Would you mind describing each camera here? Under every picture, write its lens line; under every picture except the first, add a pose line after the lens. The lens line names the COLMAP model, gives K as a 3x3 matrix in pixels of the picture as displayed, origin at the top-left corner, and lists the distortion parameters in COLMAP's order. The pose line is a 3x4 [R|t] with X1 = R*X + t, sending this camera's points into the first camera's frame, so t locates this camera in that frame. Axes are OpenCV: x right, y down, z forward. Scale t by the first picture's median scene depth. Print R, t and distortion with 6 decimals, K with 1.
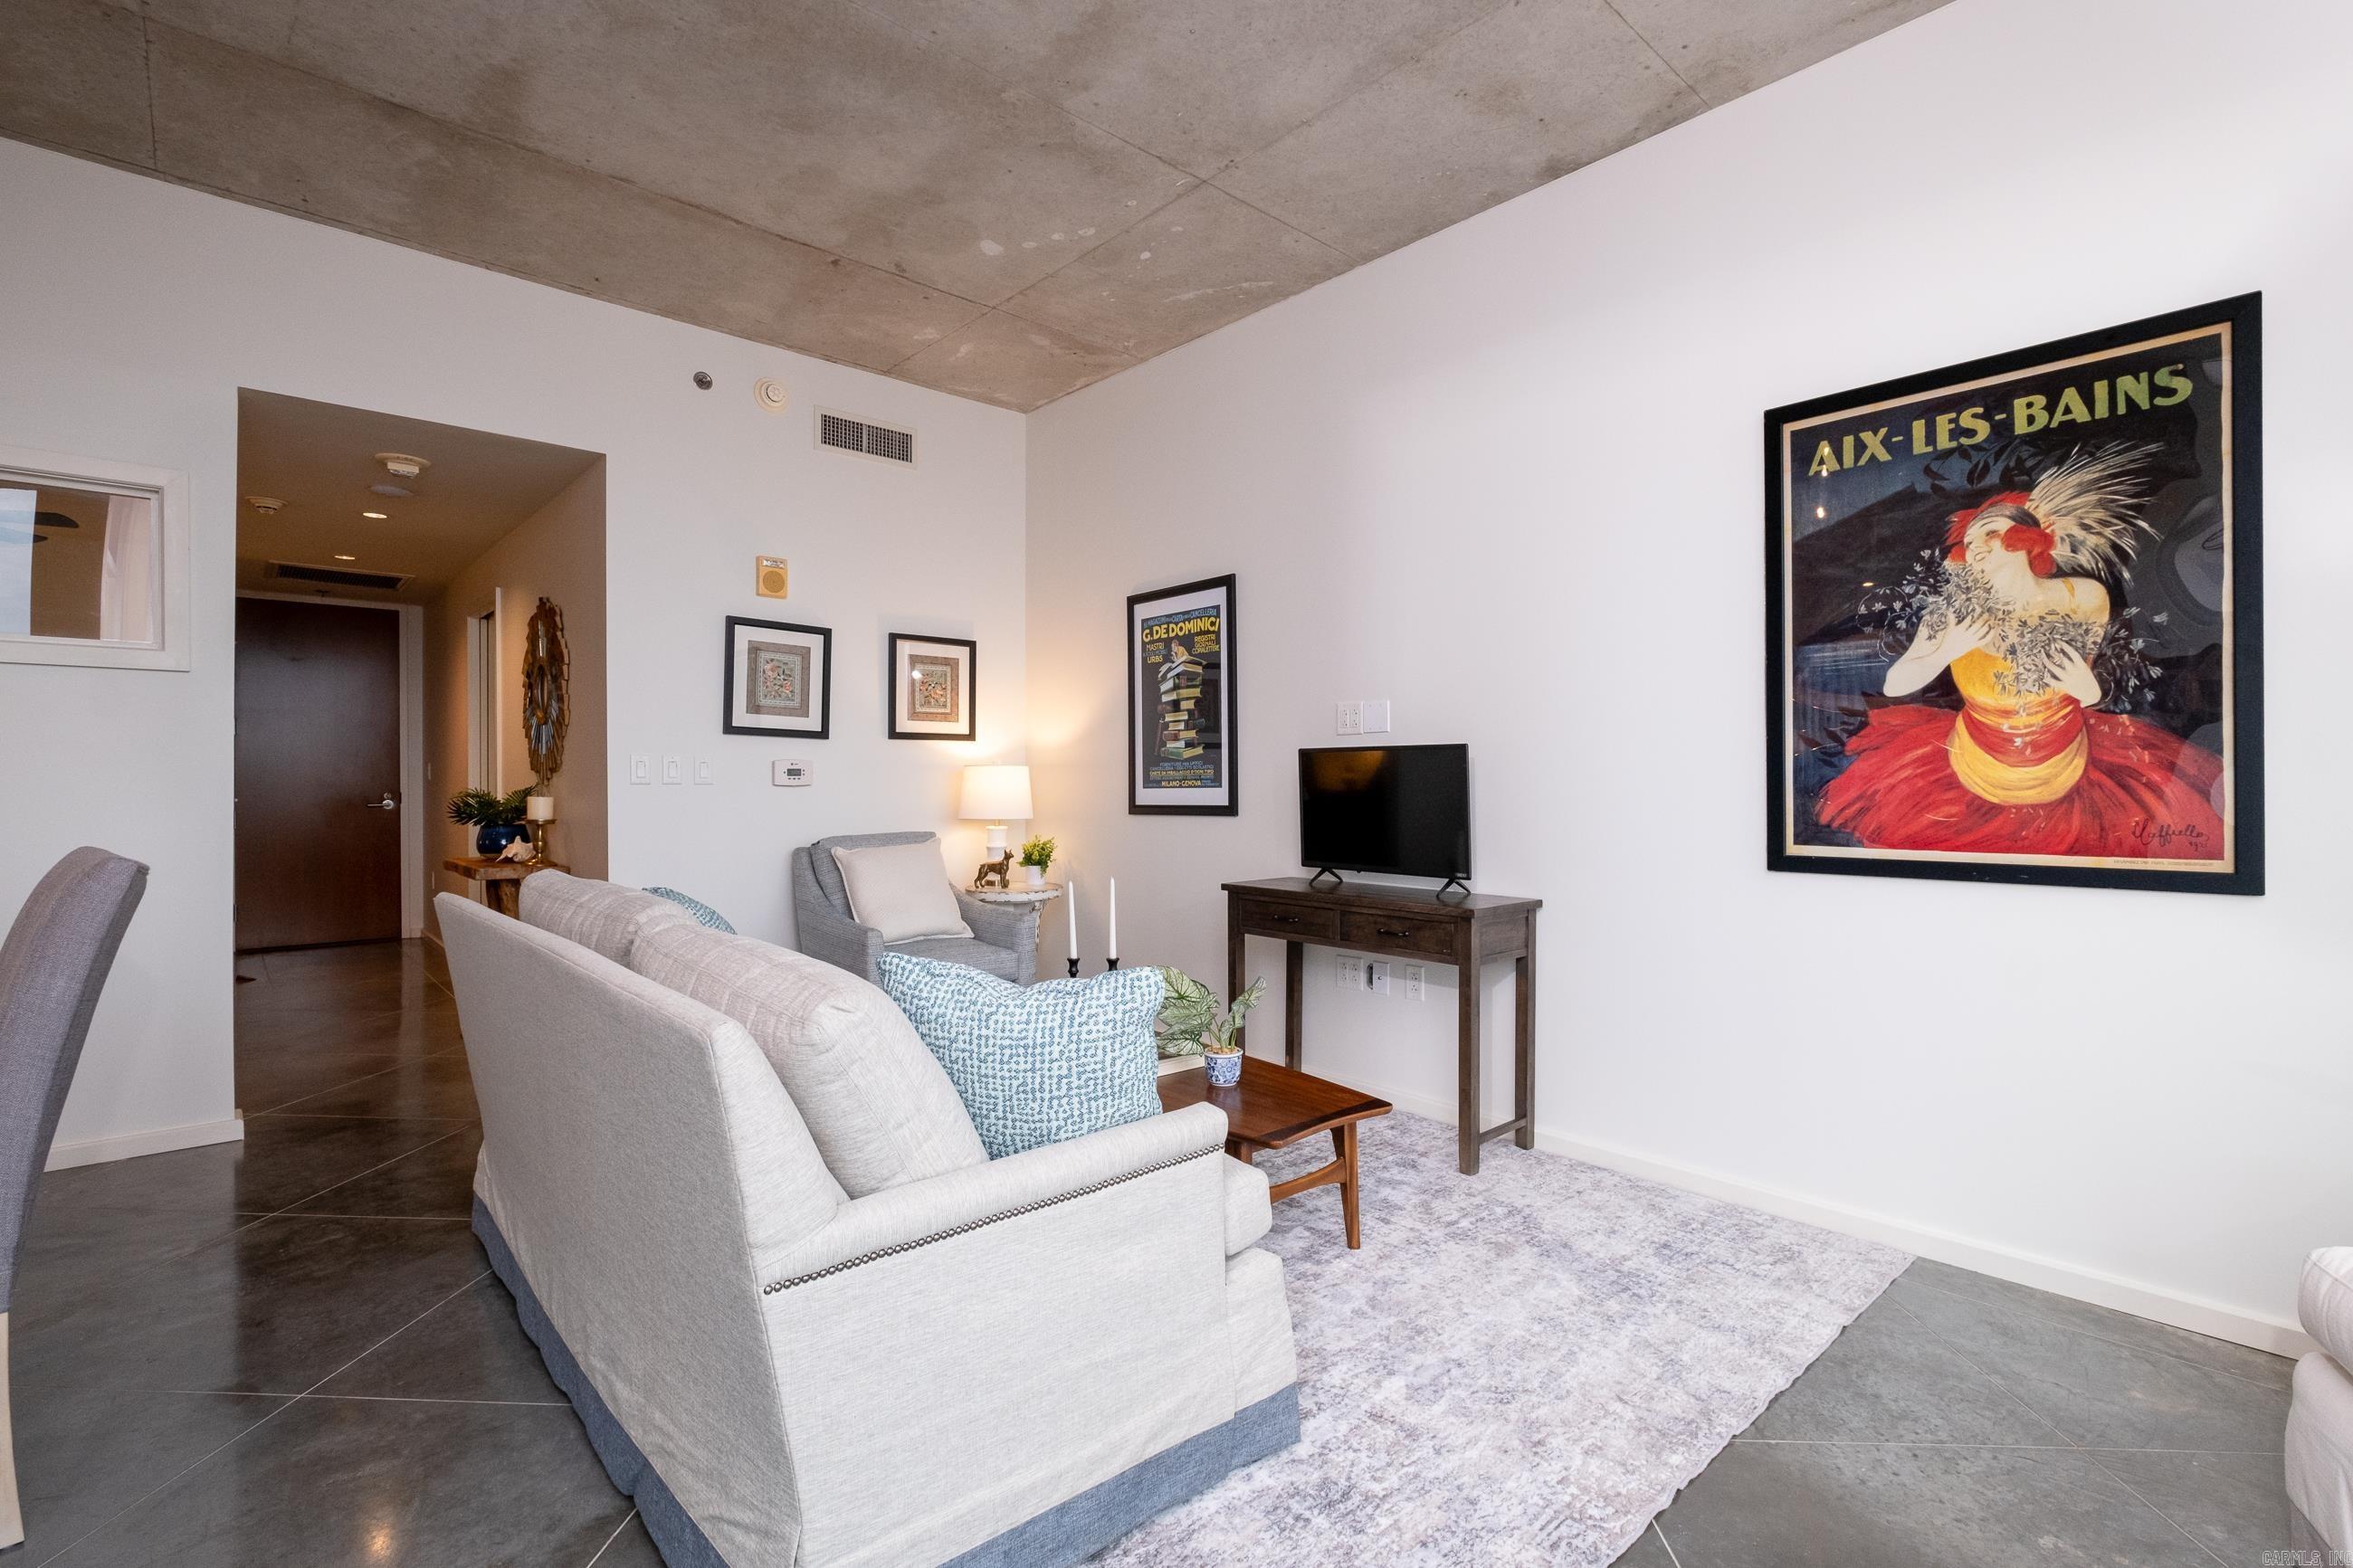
lens RADIAL K [[1057.0, 0, 1206.3], [0, 1057.0, 783.0], [0, 0, 1]] dist [-0.007199, 0.000546]
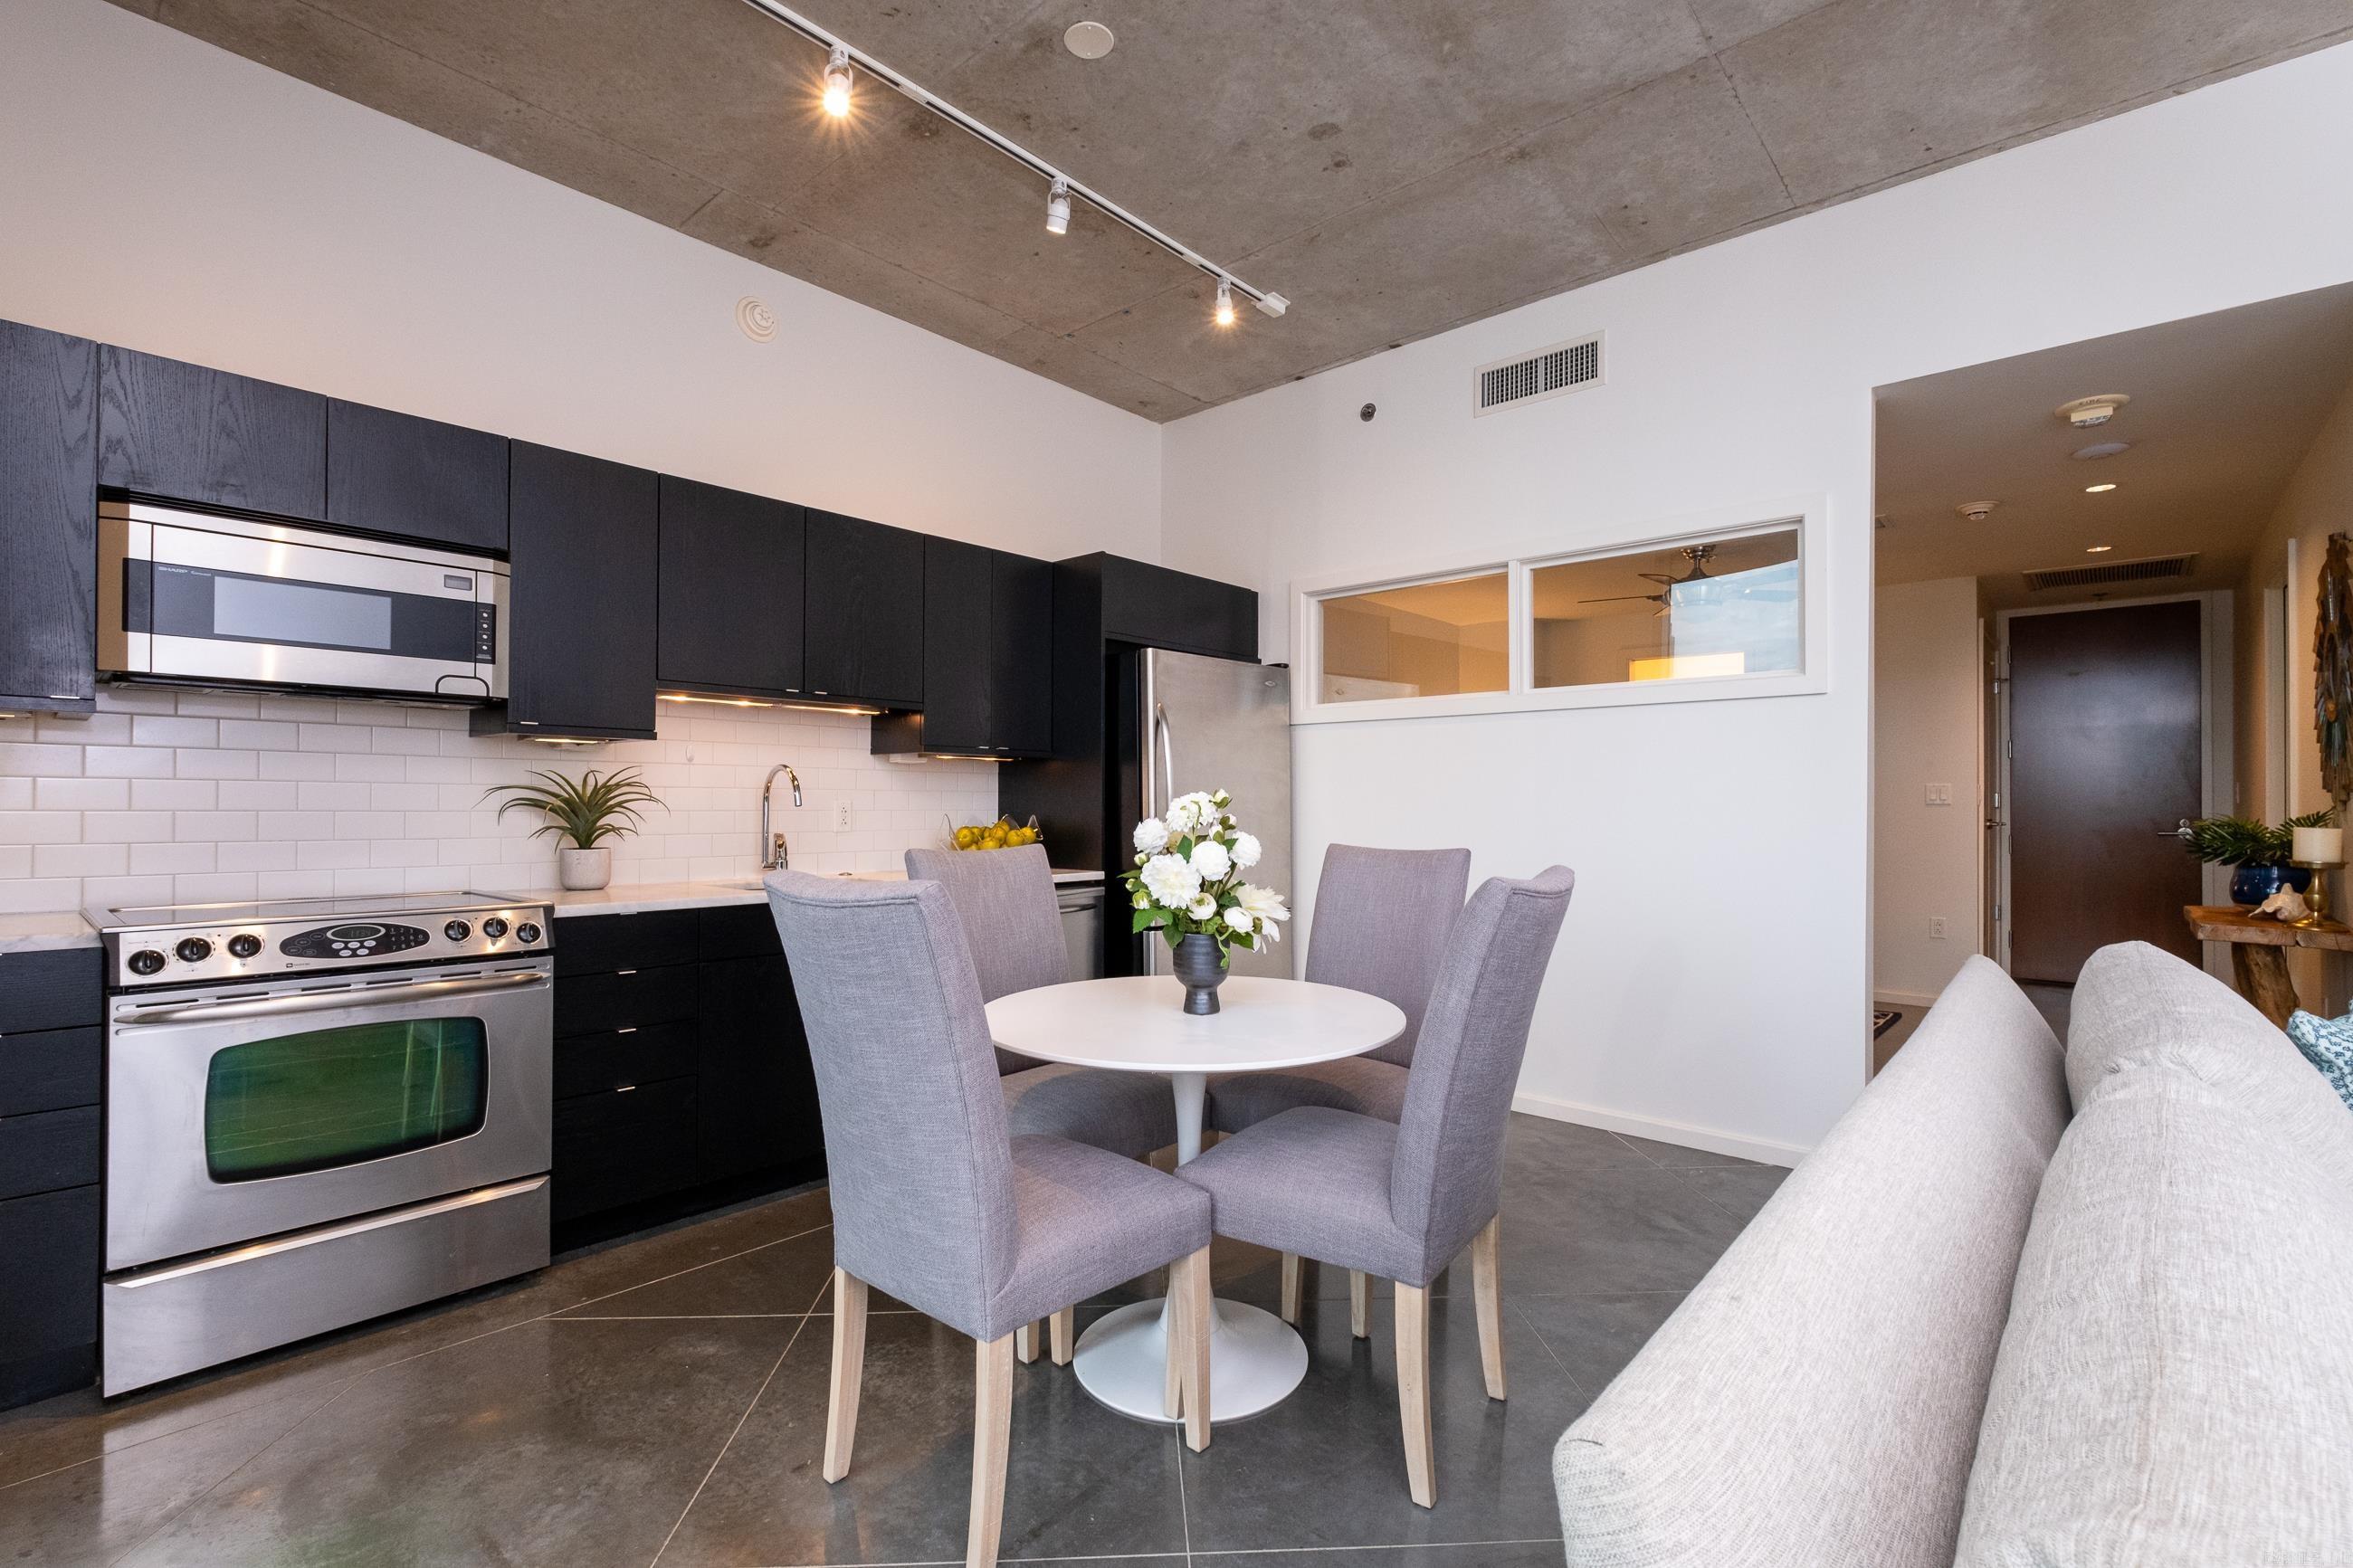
lens RADIAL K [[1057.0, 0, 1177.9], [0, 1057.0, 797.2], [0, 0, 1]] dist [-0.007199, 0.000546]
pose [[0.096627, -0.005667, -0.995305, -0.072336], [-0.002349, 0.999980, -0.005921, -0.002513], [0.995318, 0.002910, 0.096612, 0.480979]]
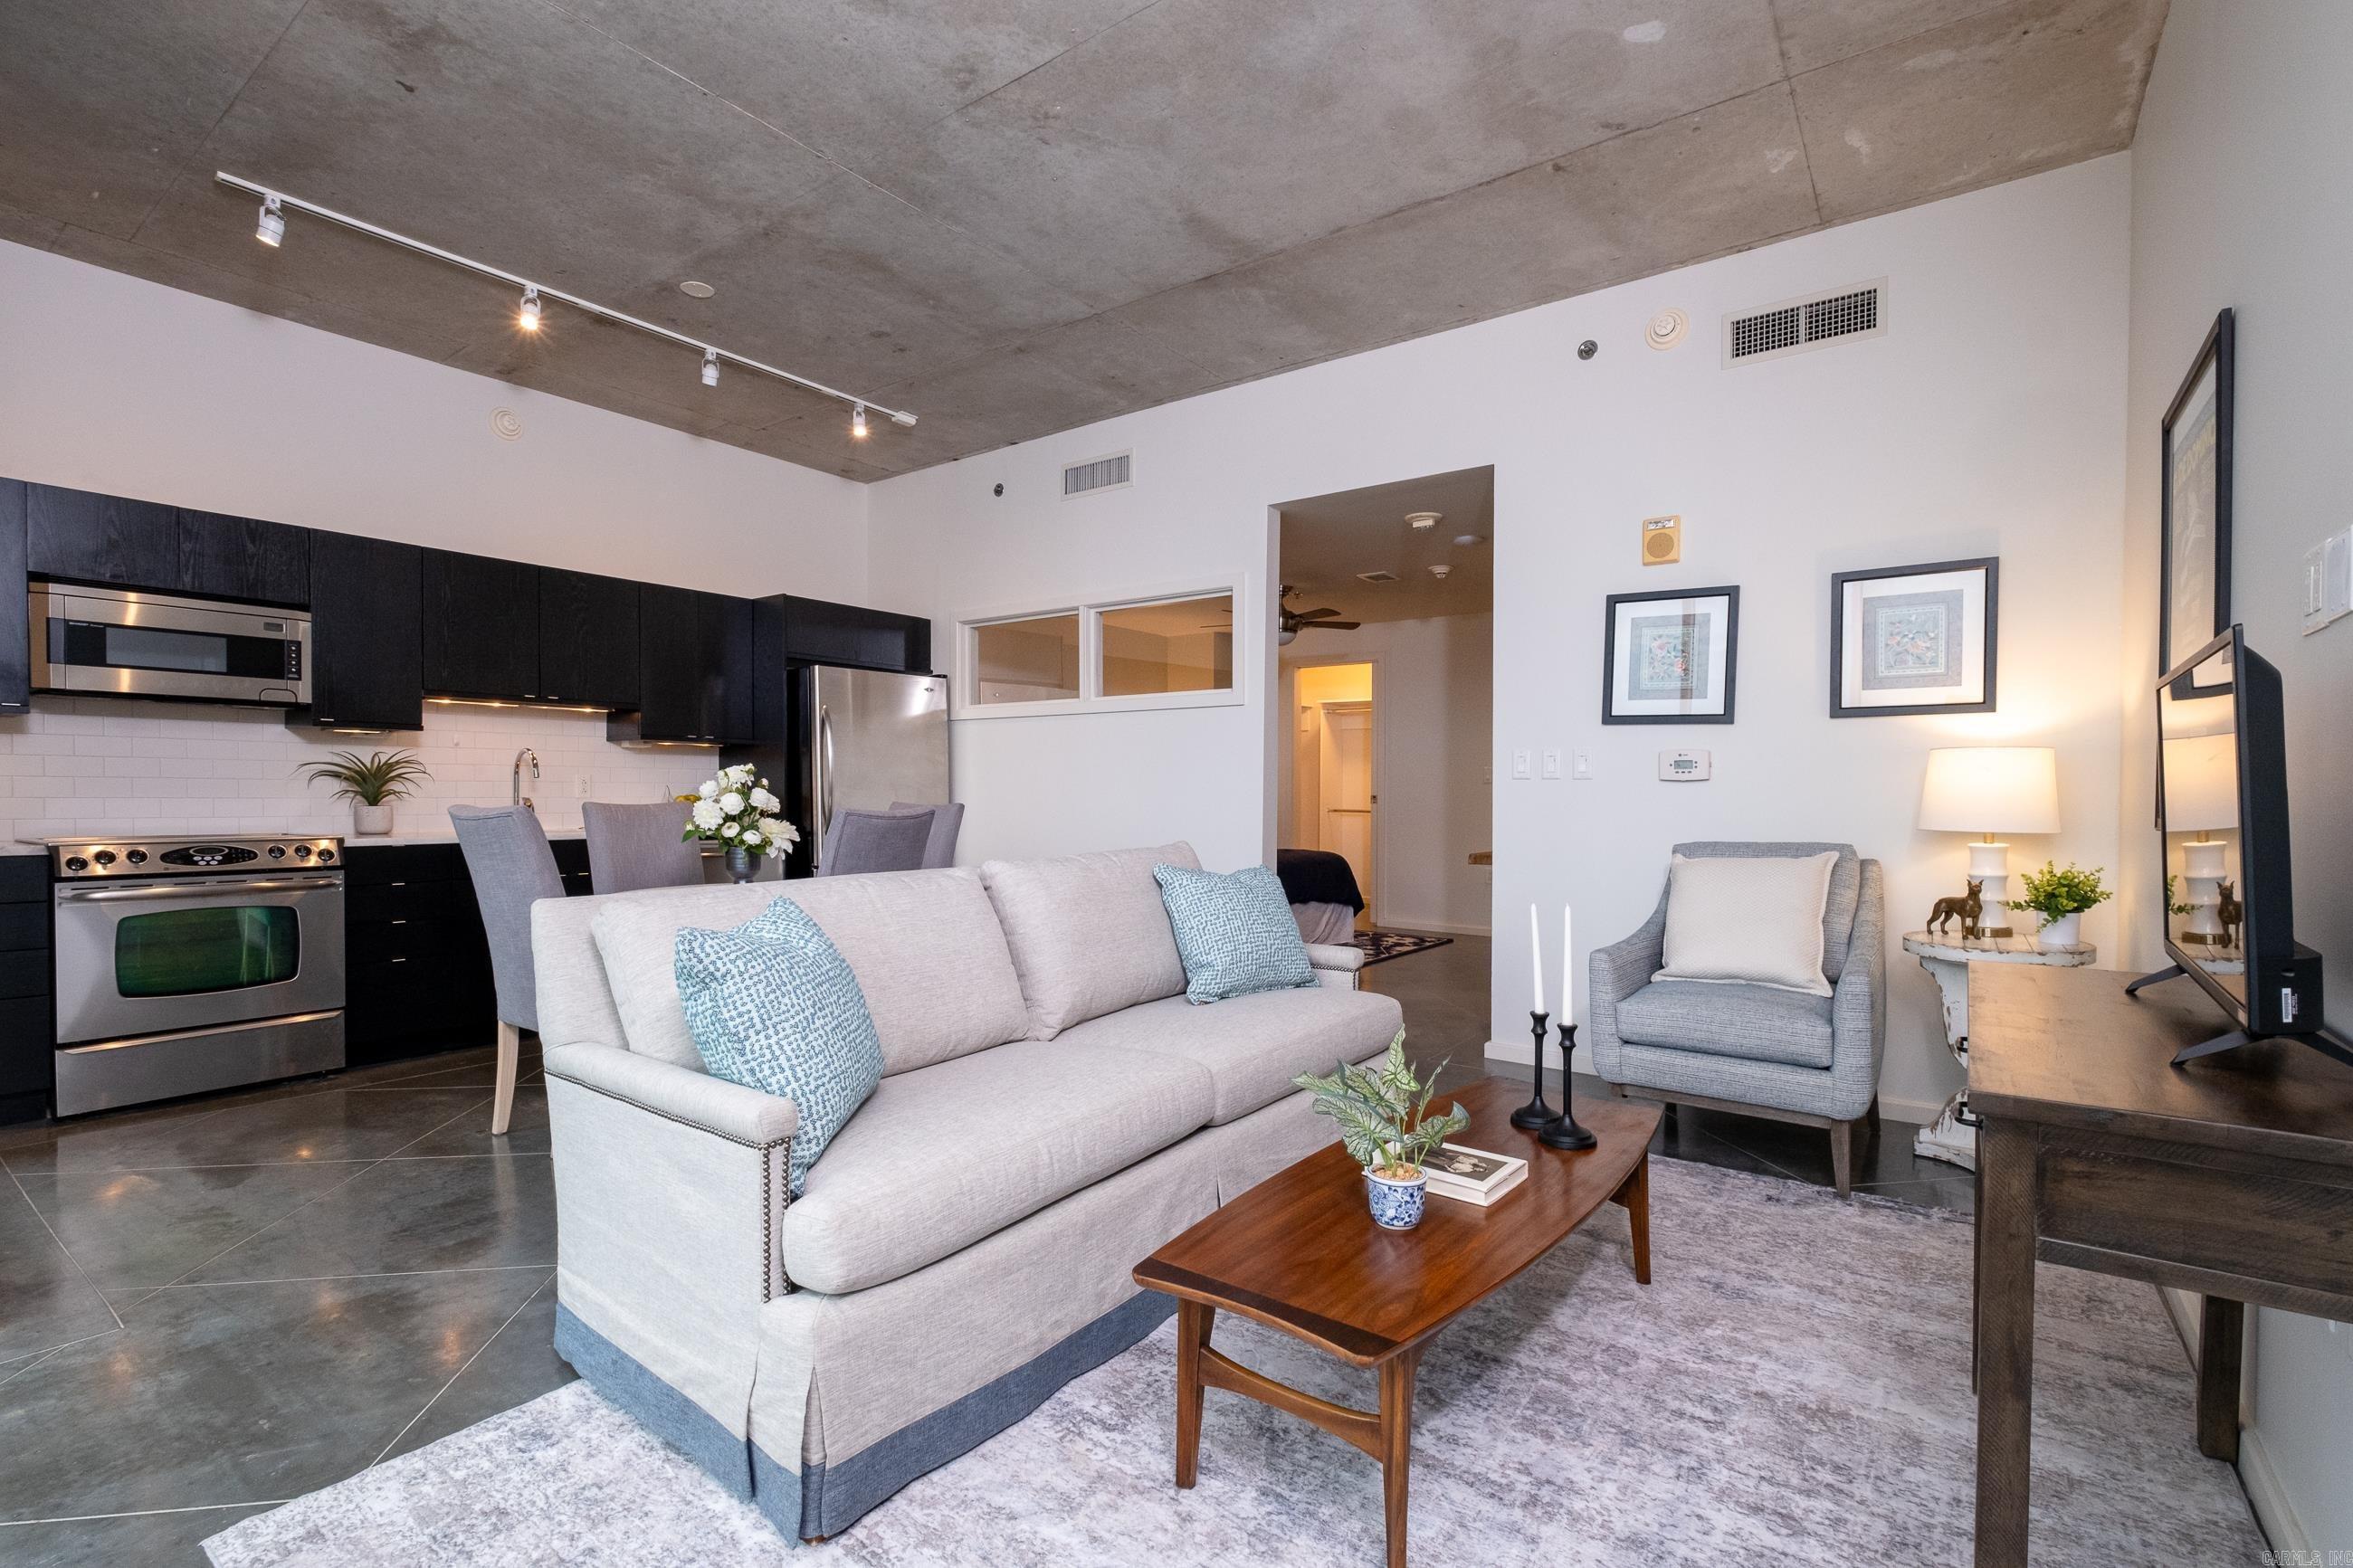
lens RADIAL K [[1057.0, 0, 1178.1], [0, 1057.0, 812.3], [0, 0, 1]] dist [-0.007199, 0.000546]
pose [[0.200053, 0.020888, -0.979562, 0.827477], [-0.003280, 0.999781, 0.020649, 0.027449], [0.979780, -0.000918, 0.200077, 0.989413]]
